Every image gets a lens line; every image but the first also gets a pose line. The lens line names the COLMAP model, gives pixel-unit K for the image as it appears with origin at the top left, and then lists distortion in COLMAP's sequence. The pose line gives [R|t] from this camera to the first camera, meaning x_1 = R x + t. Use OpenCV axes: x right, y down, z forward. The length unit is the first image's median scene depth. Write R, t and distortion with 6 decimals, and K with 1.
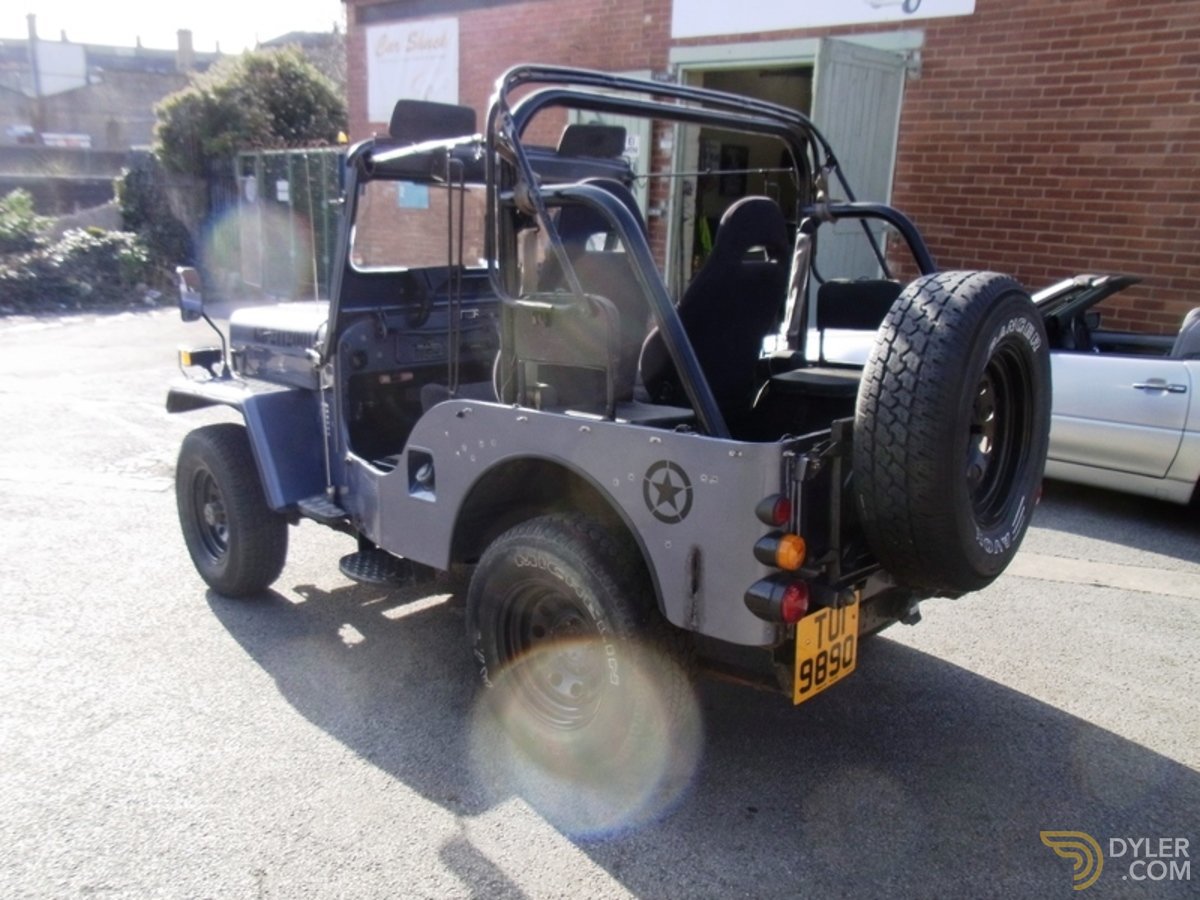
lens RADIAL K [[1093.4, 0, 602.4], [0, 1093.4, 403.7], [0, 0, 1]] dist [-0.122632, 0.336468]
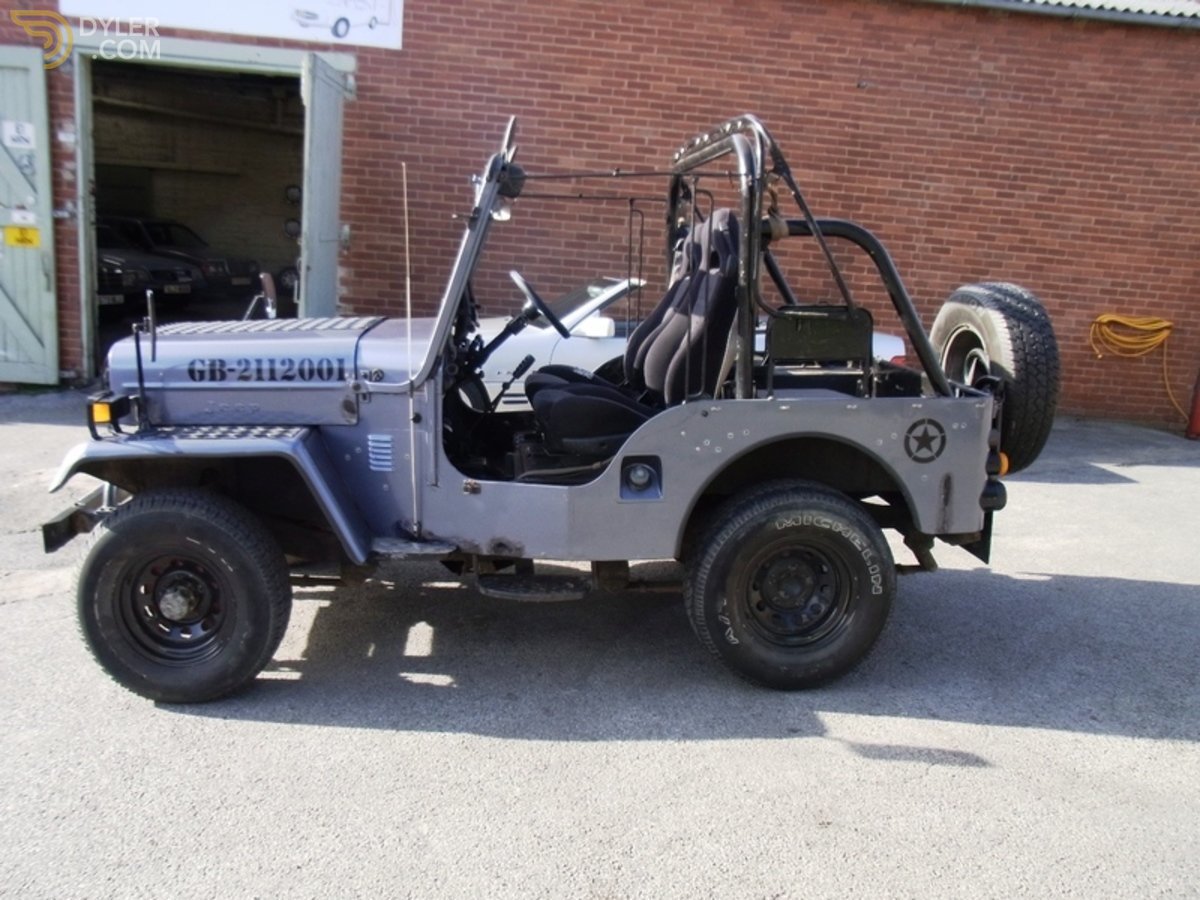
lens RADIAL K [[1079.9, 0, 598.0], [0, 1079.9, 382.7], [0, 0, 1]] dist [-0.067920, 0.201335]
pose [[0.626469, -0.092462, 0.773943, -0.449188], [0.105018, 0.993898, 0.033733, -0.030259], [-0.772339, 0.060145, 0.632357, 0.154267]]
